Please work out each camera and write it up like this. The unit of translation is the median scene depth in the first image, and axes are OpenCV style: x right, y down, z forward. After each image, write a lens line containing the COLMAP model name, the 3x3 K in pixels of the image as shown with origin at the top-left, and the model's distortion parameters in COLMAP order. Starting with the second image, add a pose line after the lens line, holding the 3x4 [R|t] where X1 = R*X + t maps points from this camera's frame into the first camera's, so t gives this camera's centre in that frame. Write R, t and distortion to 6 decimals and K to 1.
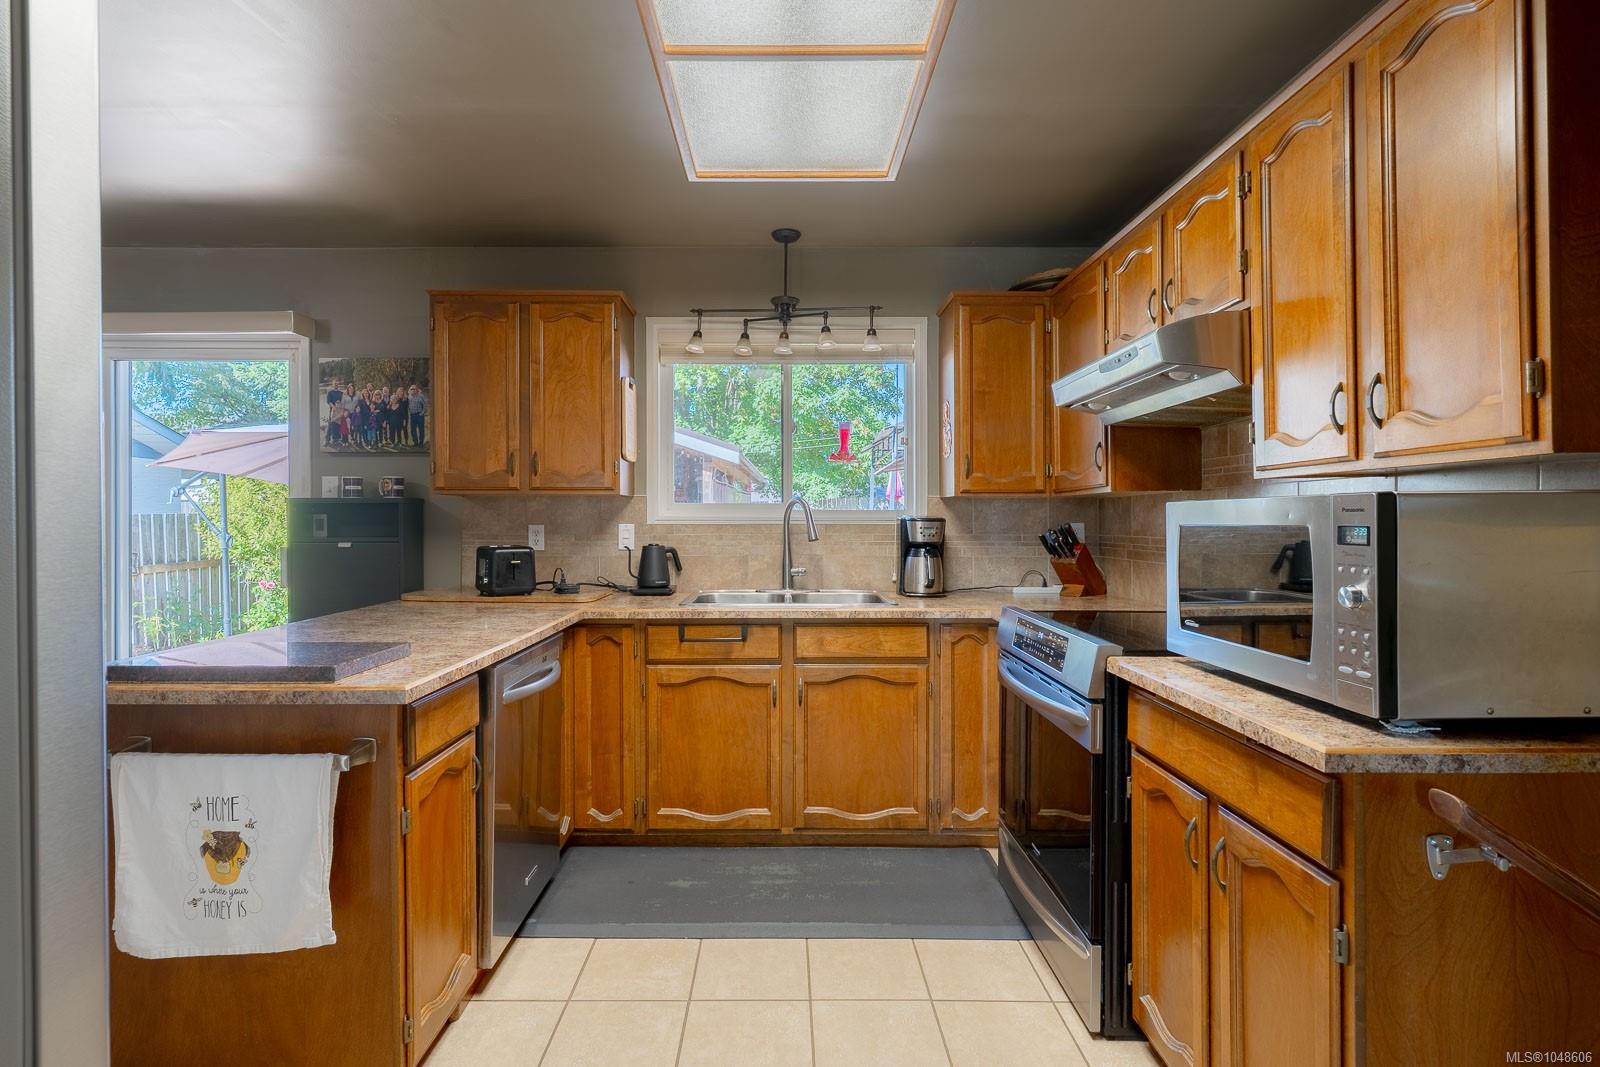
lens RADIAL K [[761.7, 0, 779.9], [0, 761.7, 532.0], [0, 0, 1]] dist [-0.000312, 0.000008]
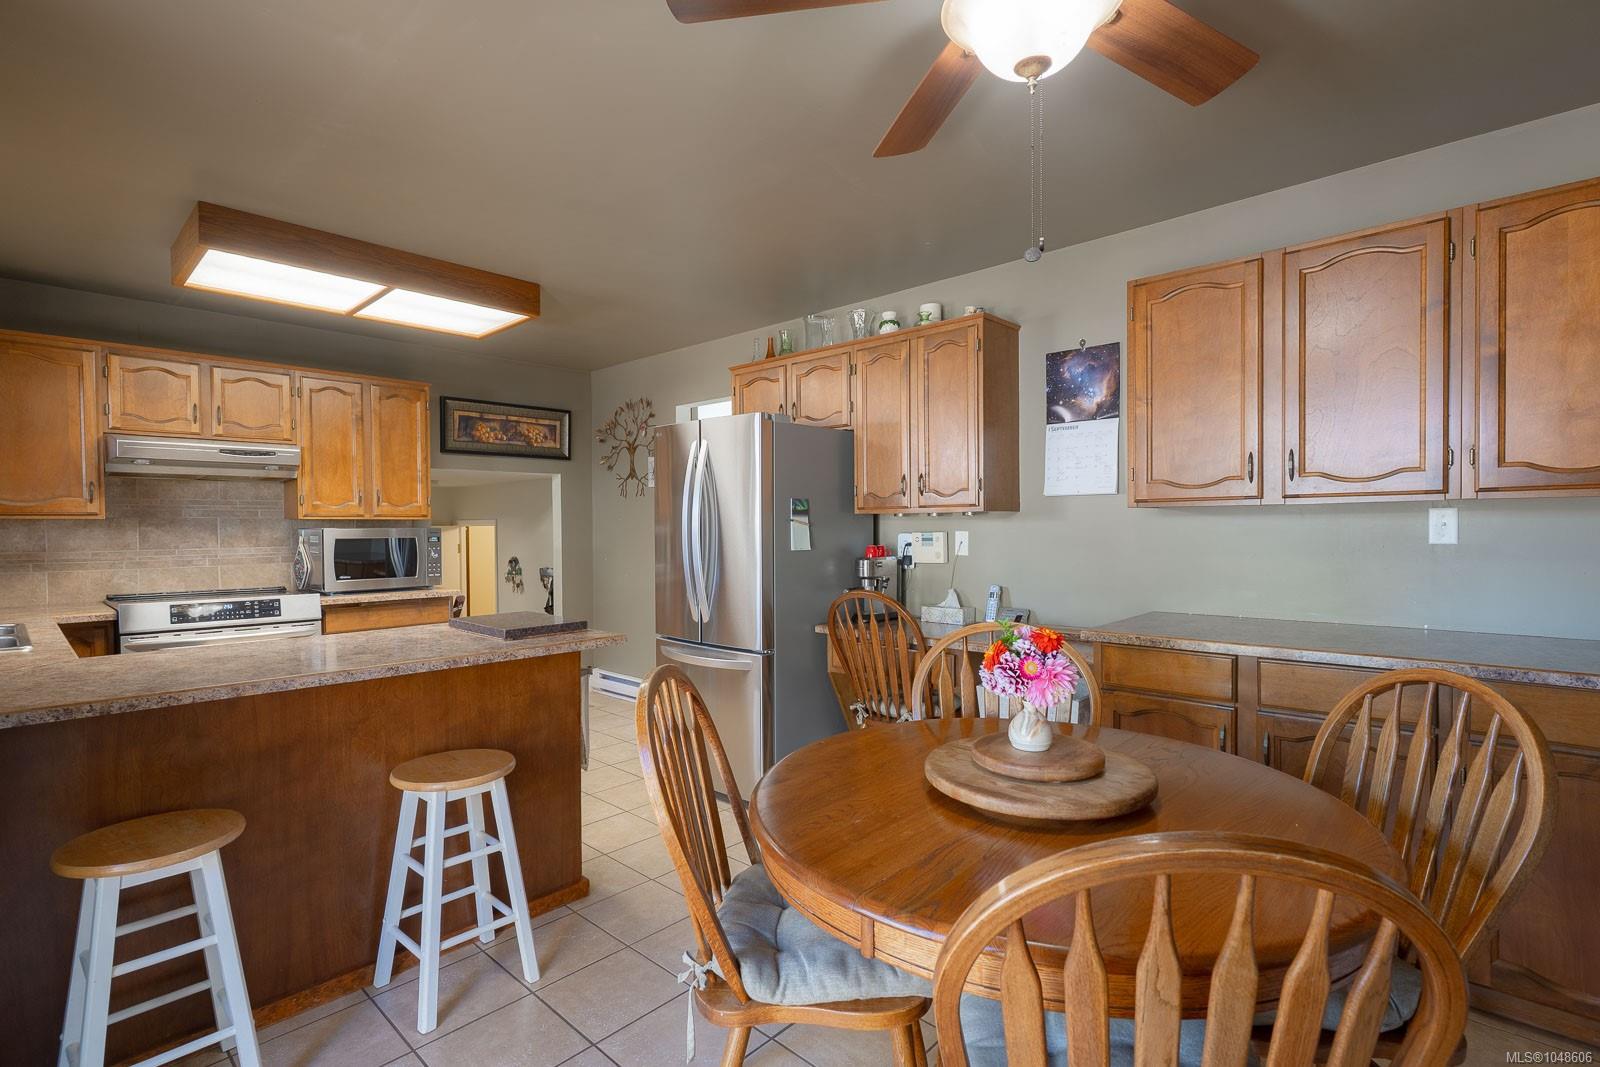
lens RADIAL K [[754.8, 0, 800.0], [0, 754.8, 533.5], [0, 0, 1]] dist [-0.000144, 0.000322]
pose [[-0.725974, -0.003946, 0.687711, -1.189956], [0.015701, 0.999628, 0.022310, -0.029536], [-0.687543, 0.026994, -0.725642, 0.928768]]
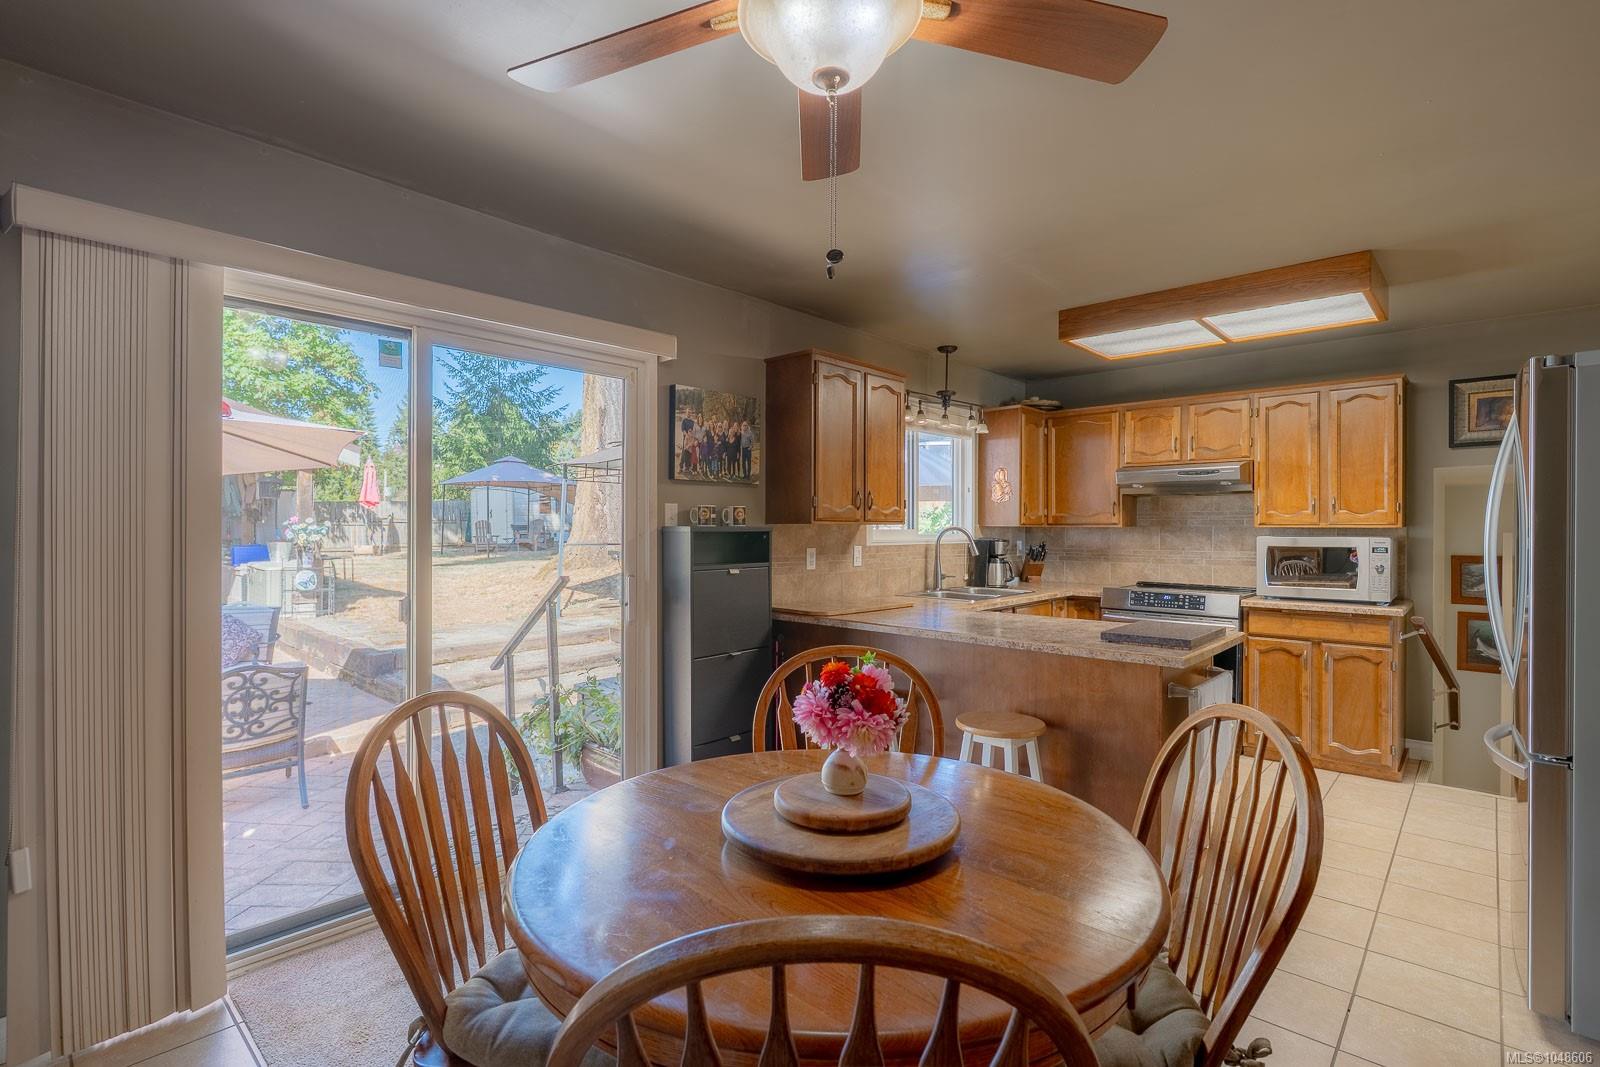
lens RADIAL K [[751.1, 0, 804.6], [0, 751.1, 538.1], [0, 0, 1]] dist [0.002208, 0.000577]
pose [[0.673804, -0.010108, 0.738841, -1.305884], [0.009730, 0.999941, 0.004806, -0.033778], [-0.738846, 0.003951, 0.673862, 0.234379]]
